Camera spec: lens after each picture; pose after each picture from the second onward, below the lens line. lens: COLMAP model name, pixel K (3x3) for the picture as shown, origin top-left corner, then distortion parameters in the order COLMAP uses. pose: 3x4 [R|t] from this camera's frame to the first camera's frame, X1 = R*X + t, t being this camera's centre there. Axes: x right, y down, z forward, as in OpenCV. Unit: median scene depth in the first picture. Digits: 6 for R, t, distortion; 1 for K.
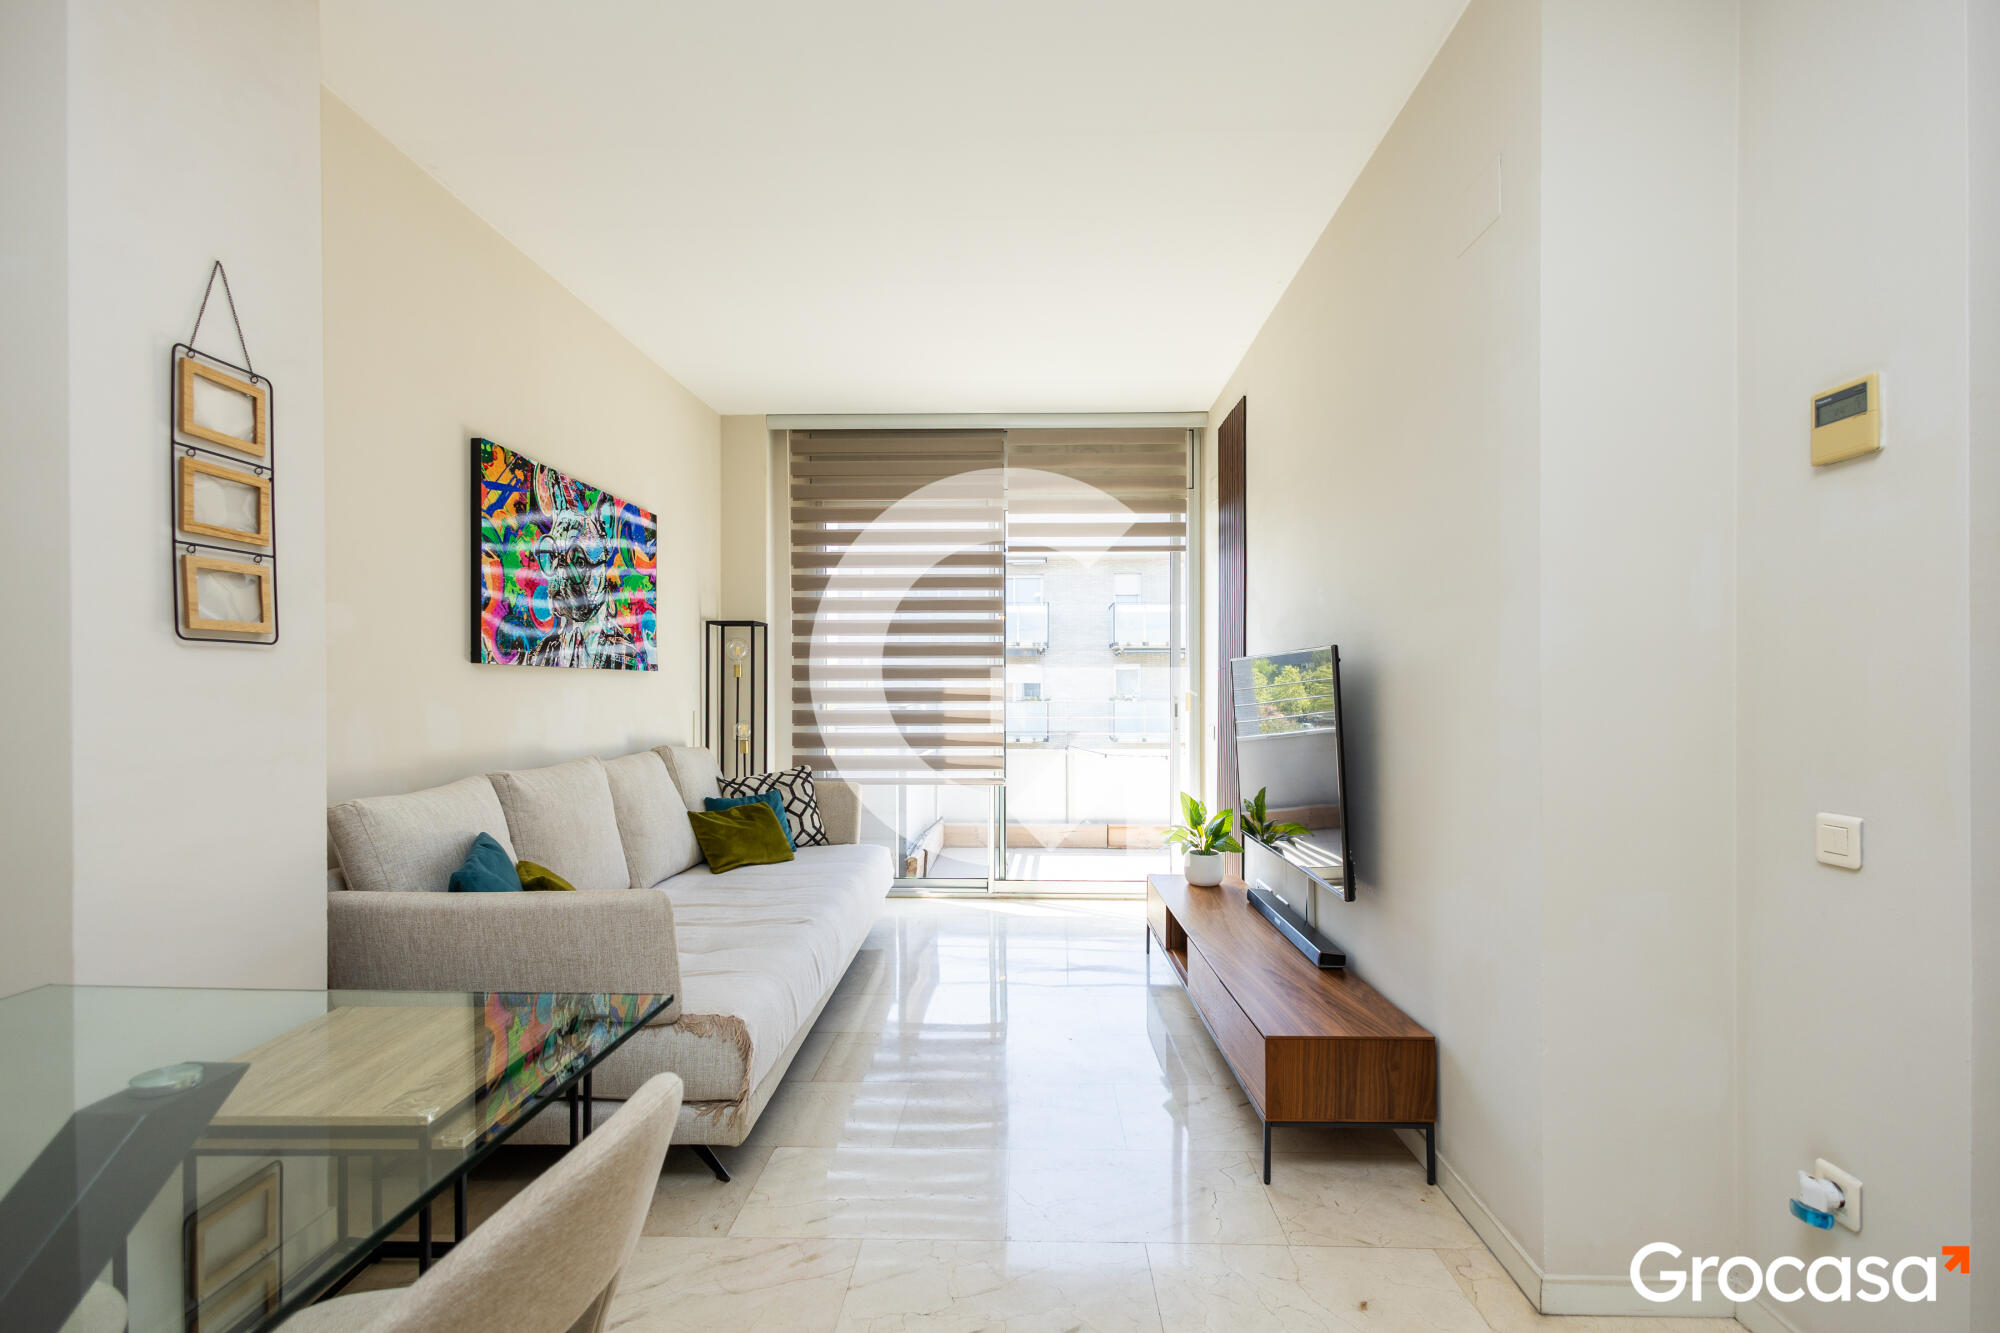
lens RADIAL K [[928.5, 0, 1002.4], [0, 928.5, 688.1], [0, 0, 1]] dist [0.001232, -0.000315]
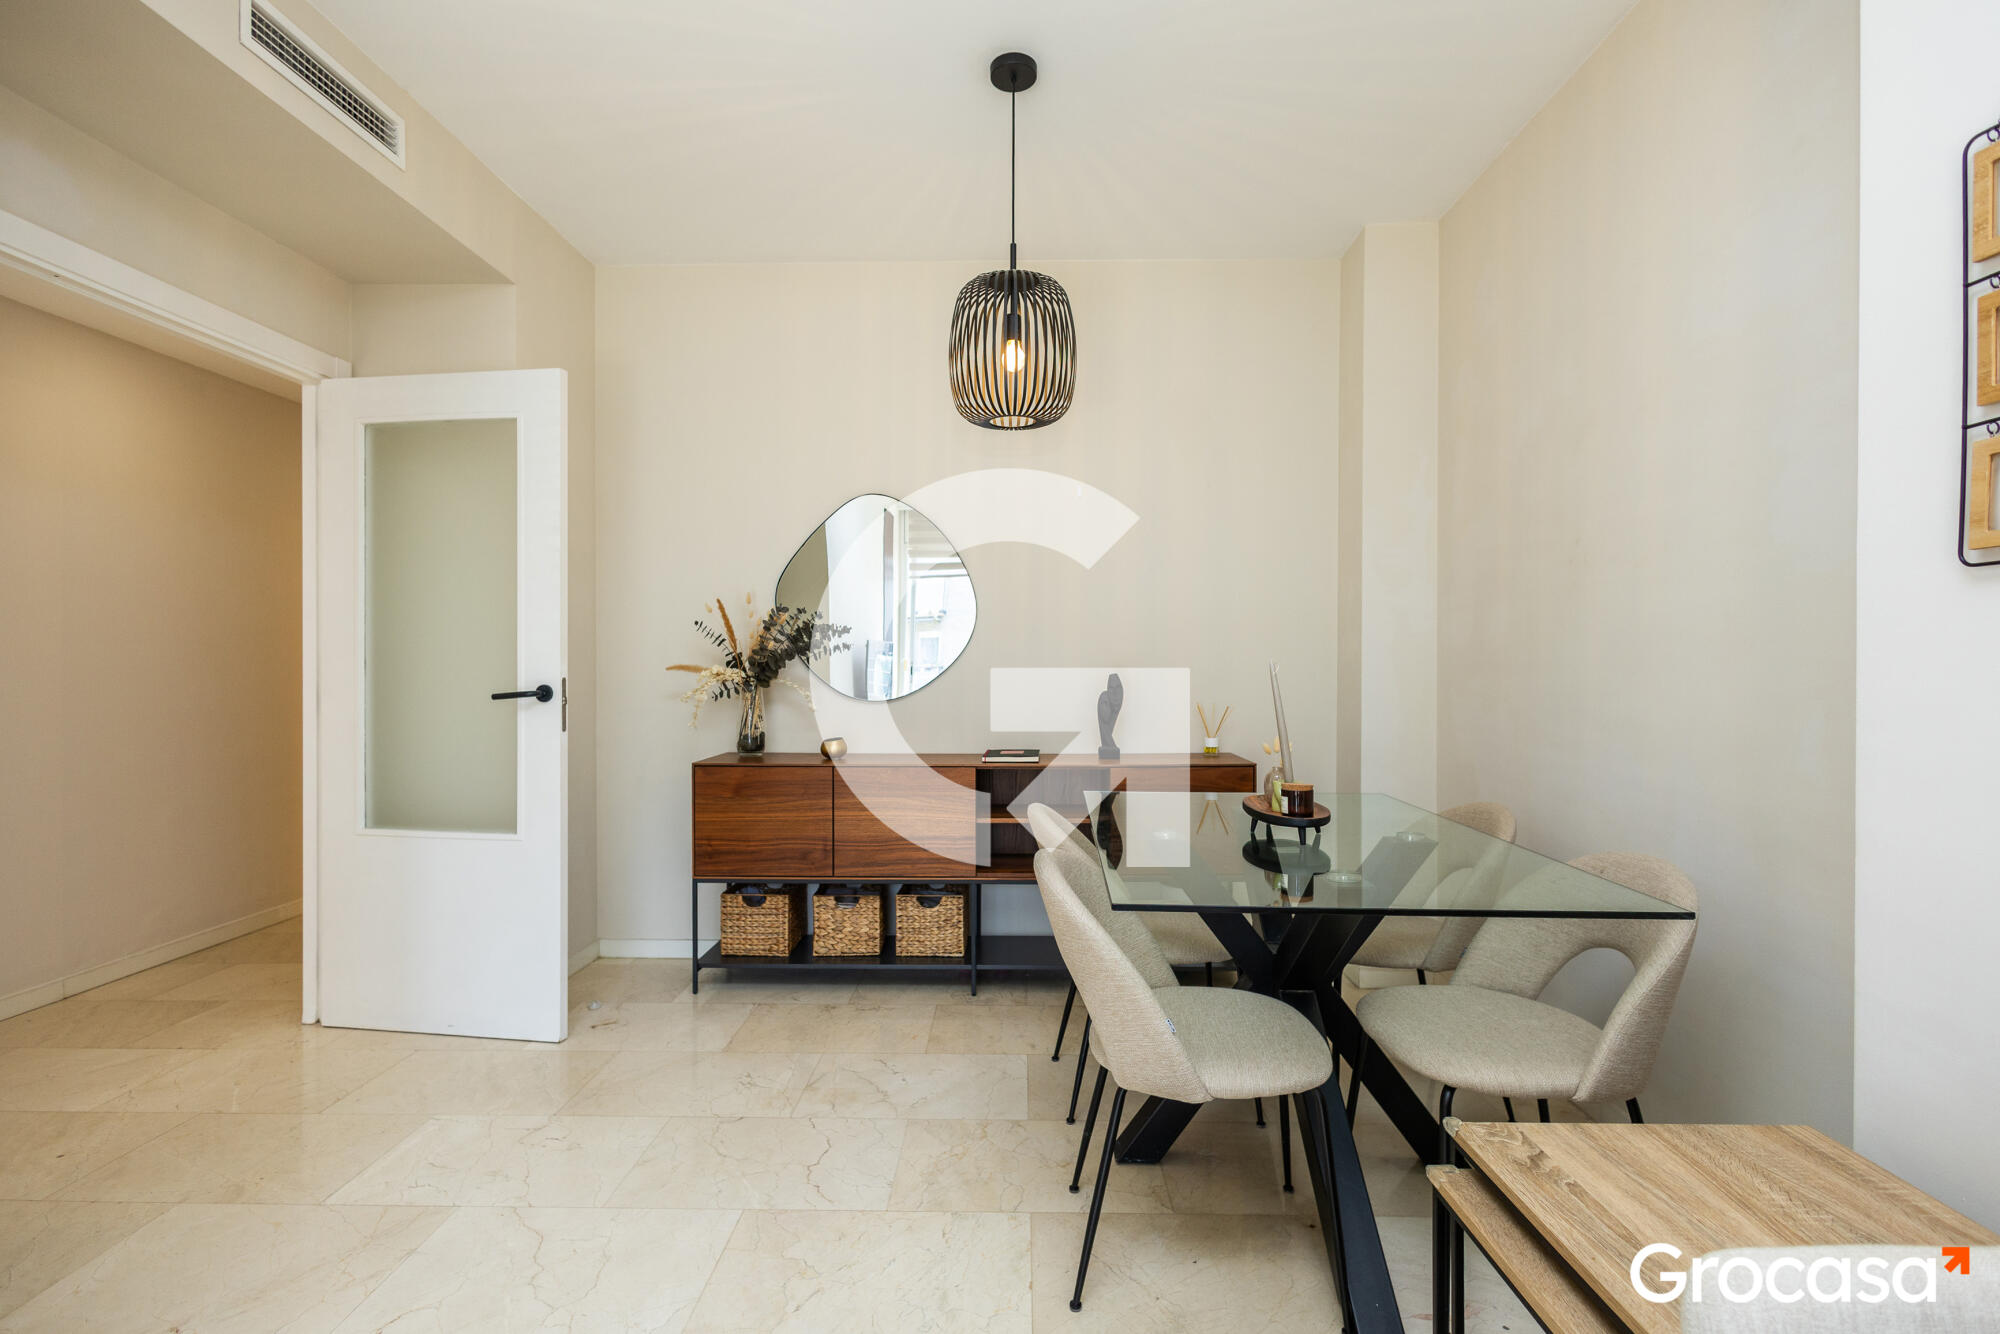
lens RADIAL K [[937.3, 0, 1000.0], [0, 937.3, 667.0], [0, 0, 1]] dist [0.000187, -0.000133]
pose [[-0.999791, 0.002044, -0.020318, -0.065224], [0.001931, 0.999983, 0.005579, 0.006795], [0.020330, 0.005539, -0.999778, 0.707264]]
